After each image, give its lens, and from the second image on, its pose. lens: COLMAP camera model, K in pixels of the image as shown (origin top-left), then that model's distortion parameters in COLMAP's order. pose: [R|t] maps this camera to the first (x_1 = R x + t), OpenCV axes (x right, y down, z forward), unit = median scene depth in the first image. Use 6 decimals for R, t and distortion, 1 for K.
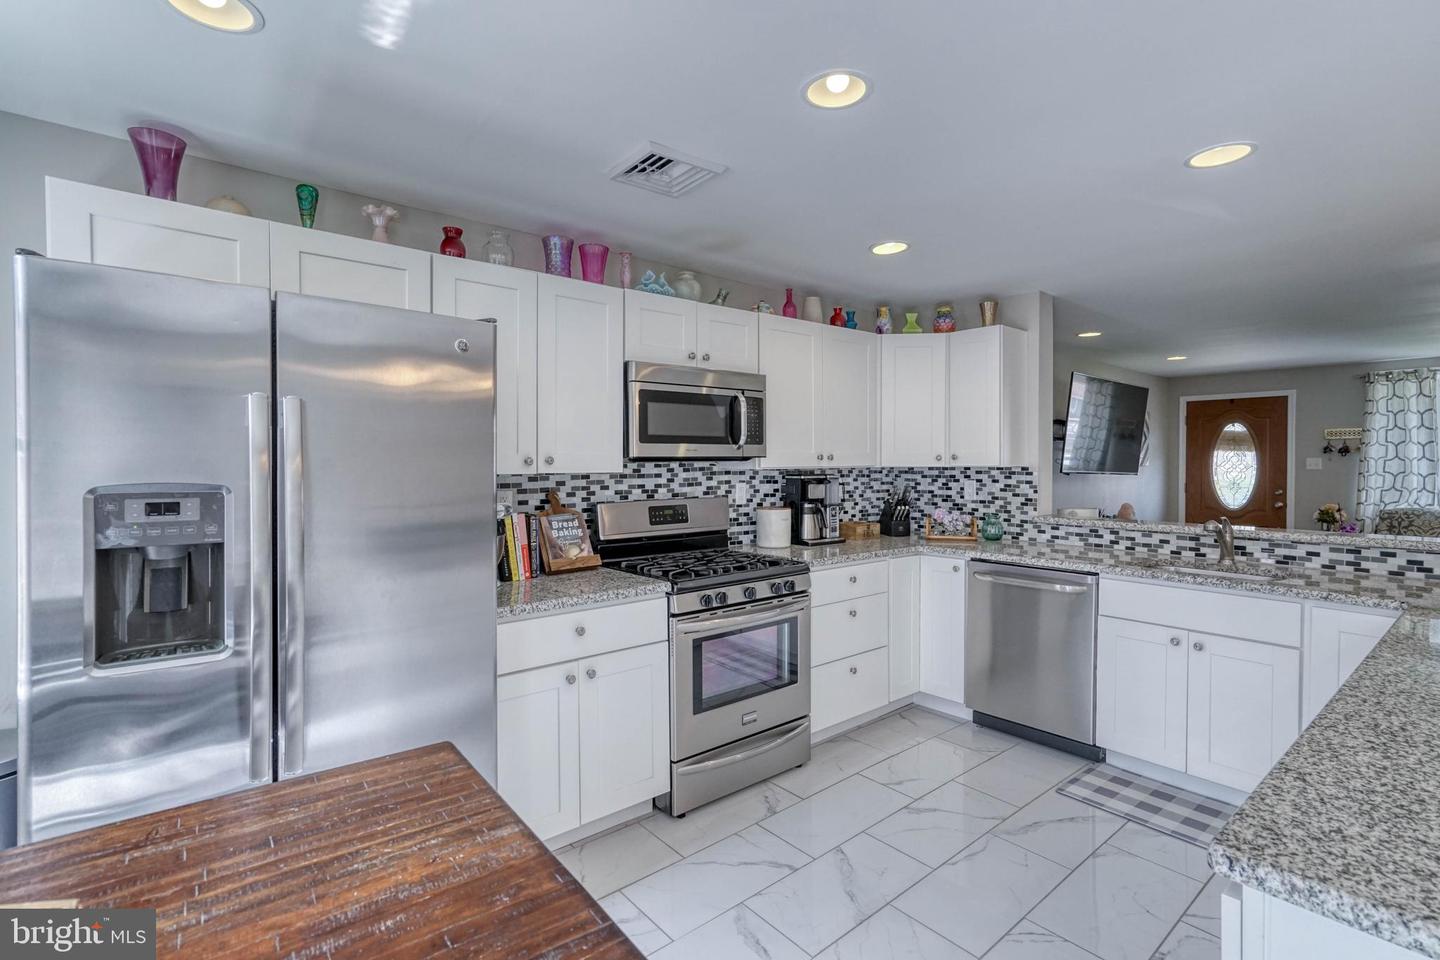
lens RADIAL K [[681.0, 0, 701.4], [0, 681.0, 471.4], [0, 0, 1]] dist [0.002650, 0.006480]
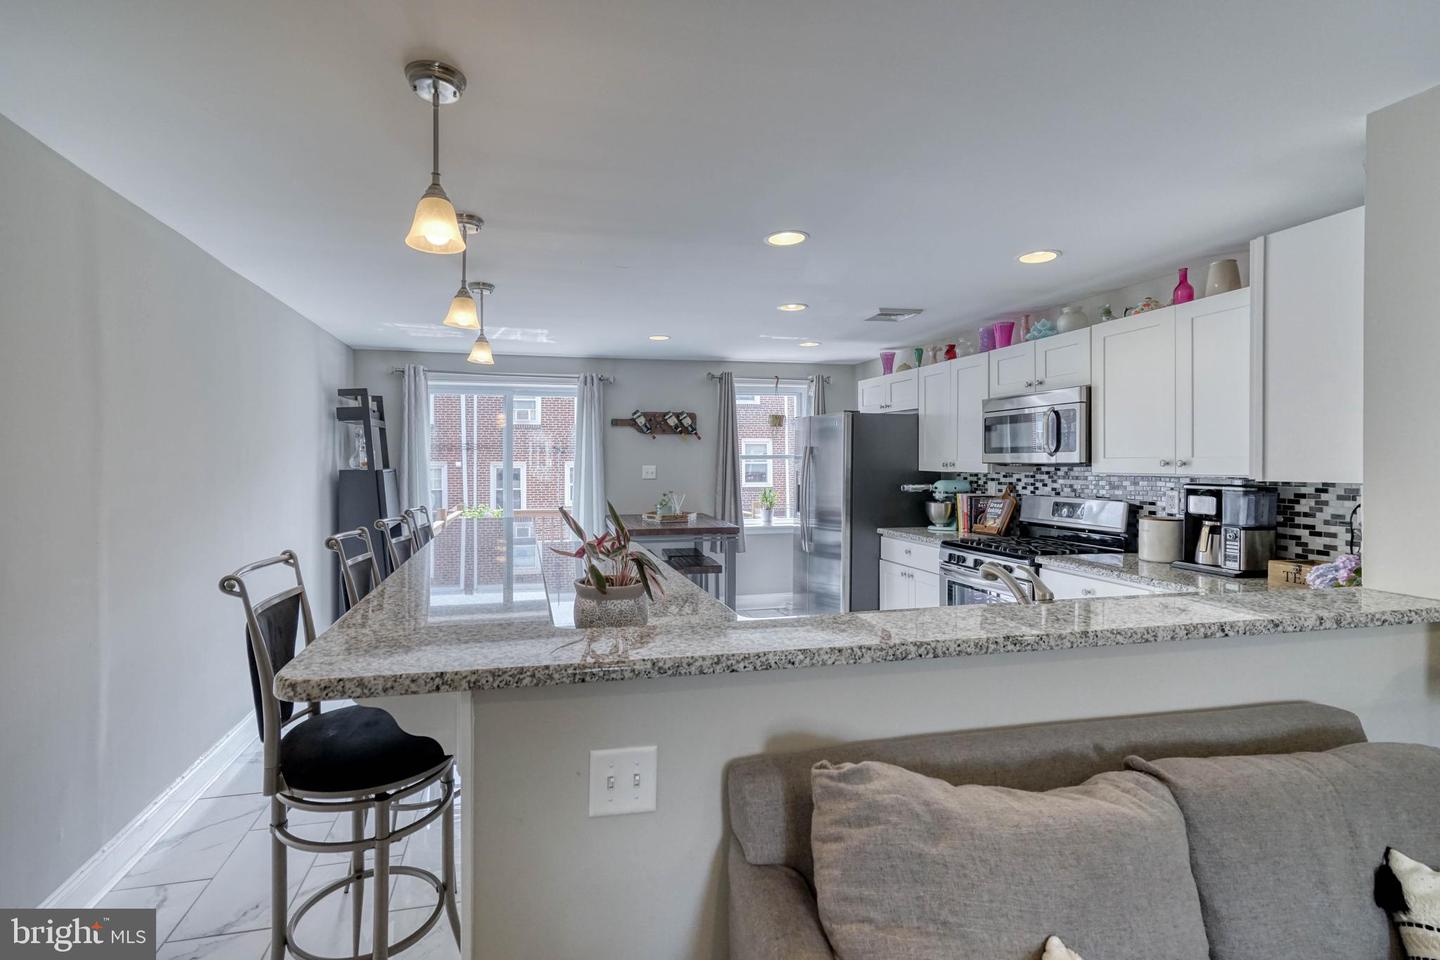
lens RADIAL K [[665.5, 0, 680.5], [0, 665.5, 478.5], [0, 0, 1]] dist [-0.001184, 0.000376]
pose [[-0.448171, 0.030221, -0.893437, 1.189187], [-0.006902, 0.999282, 0.037264, -0.028667], [0.893921, 0.022867, -0.447641, 0.824017]]
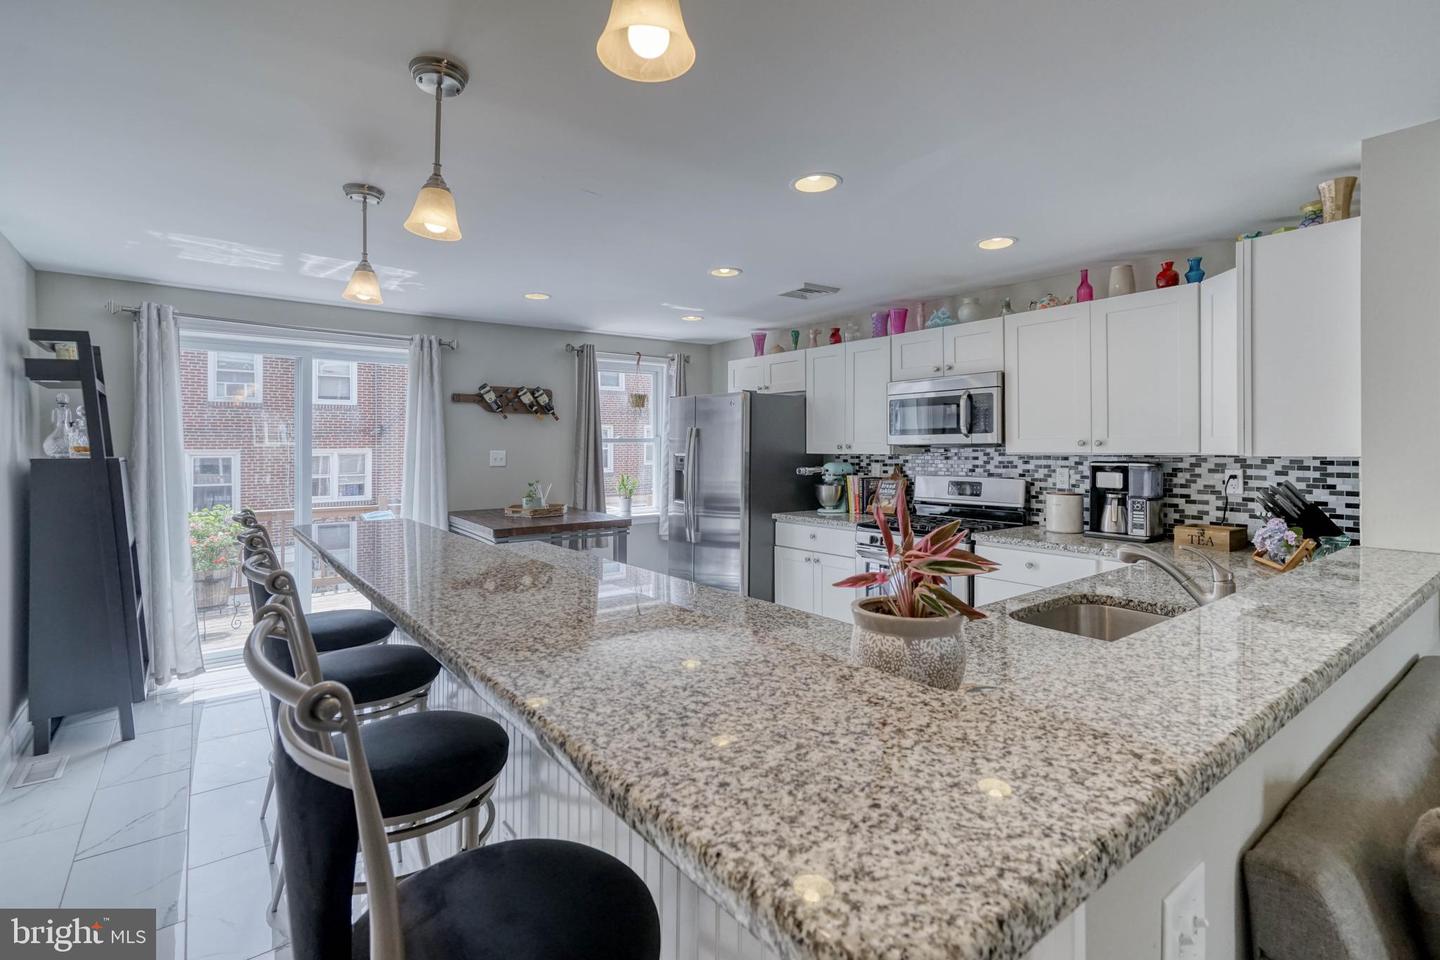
lens RADIAL K [[673.4, 0, 726.0], [0, 673.4, 469.5], [0, 0, 1]] dist [0.001694, 0.000985]
pose [[-0.037081, 0.039854, -0.998517, 1.128230], [-0.006962, 0.999170, 0.040138, -0.018624], [0.999288, 0.008440, -0.036773, 0.535536]]
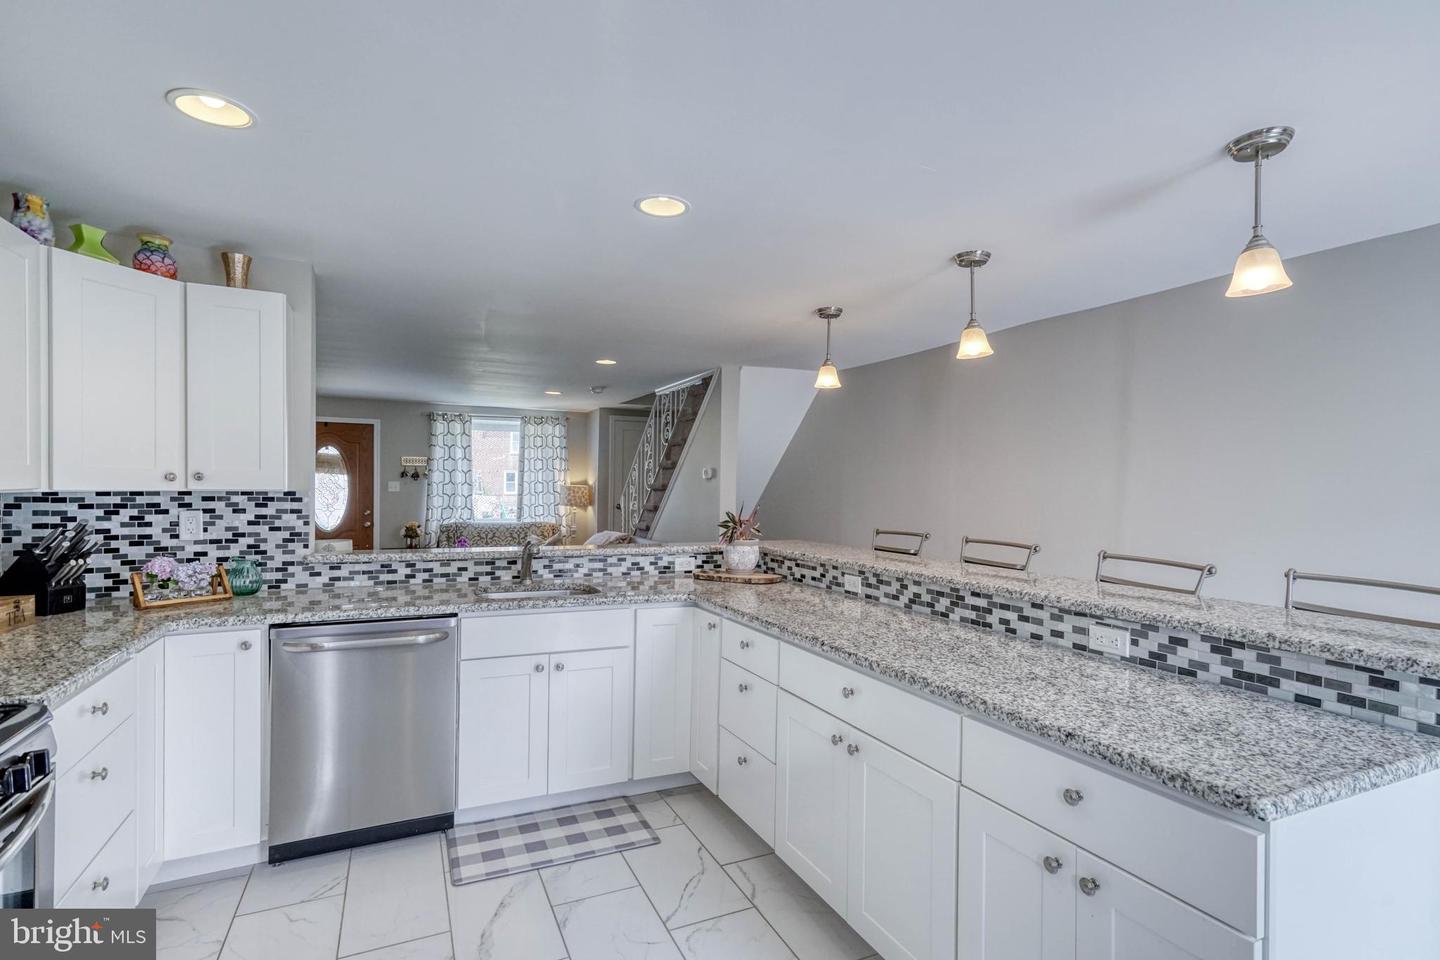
lens RADIAL K [[691.8, 0, 732.1], [0, 691.8, 498.3], [0, 0, 1]] dist [-0.002906, 0.017617]
pose [[0.237827, -0.010878, 0.971247, -0.163447], [0.001470, 0.999940, 0.010839, -0.006549], [-0.971306, -0.001150, 0.237829, 0.367862]]
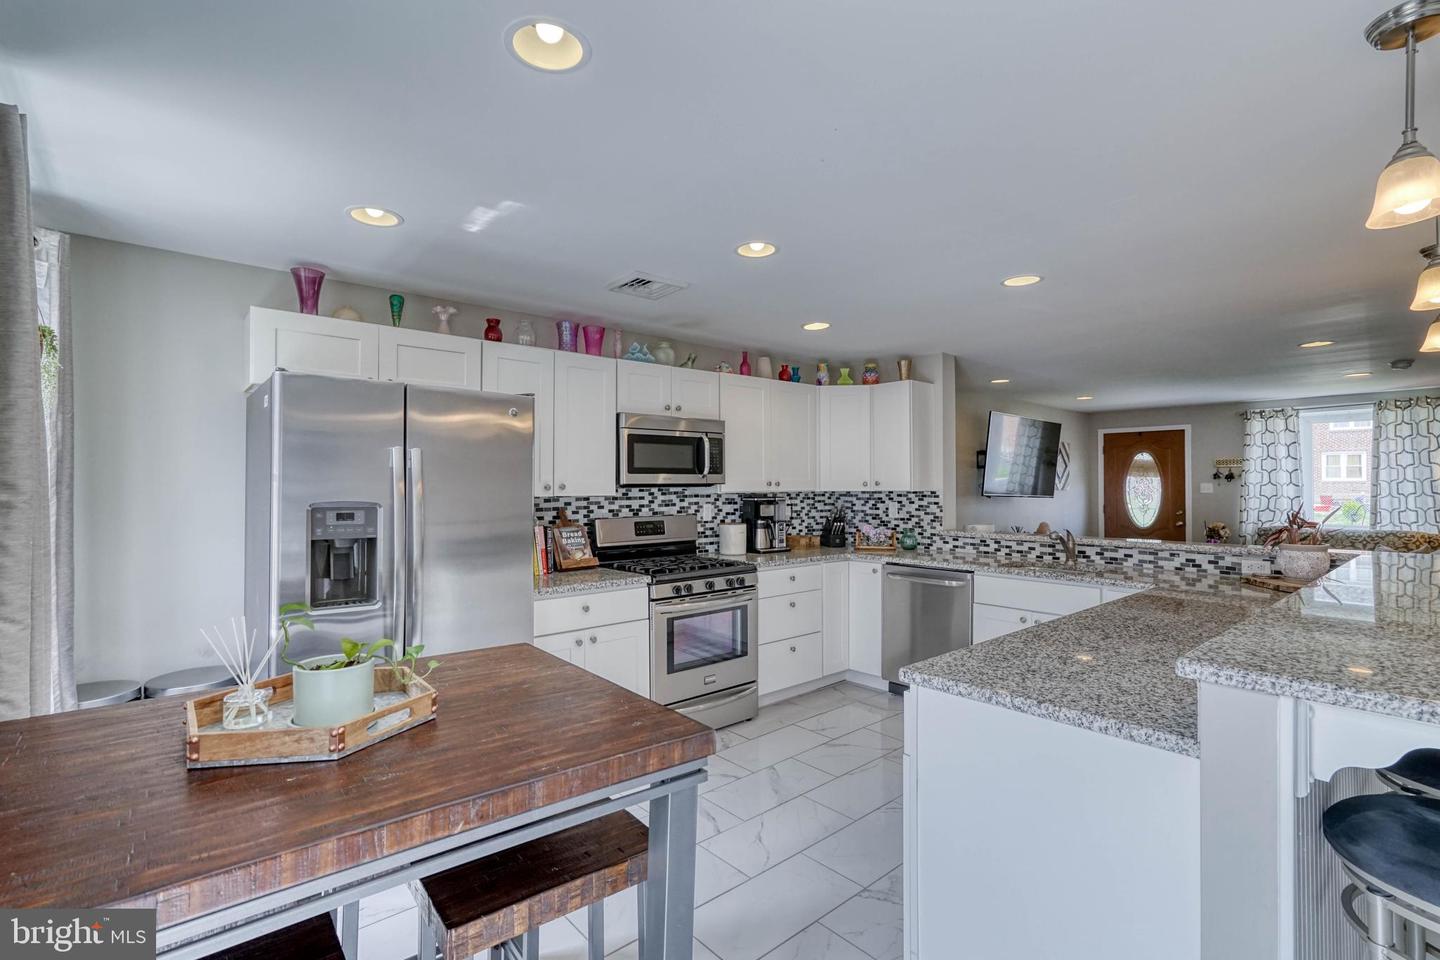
lens RADIAL K [[667.9, 0, 690.5], [0, 667.9, 478.3], [0, 0, 1]] dist [-0.000647, 0.000411]
pose [[0.999964, -0.000277, 0.008488, 0.016669], [0.000491, 0.999682, -0.025219, 0.000687], [-0.008478, 0.025222, 0.999646, -0.246896]]
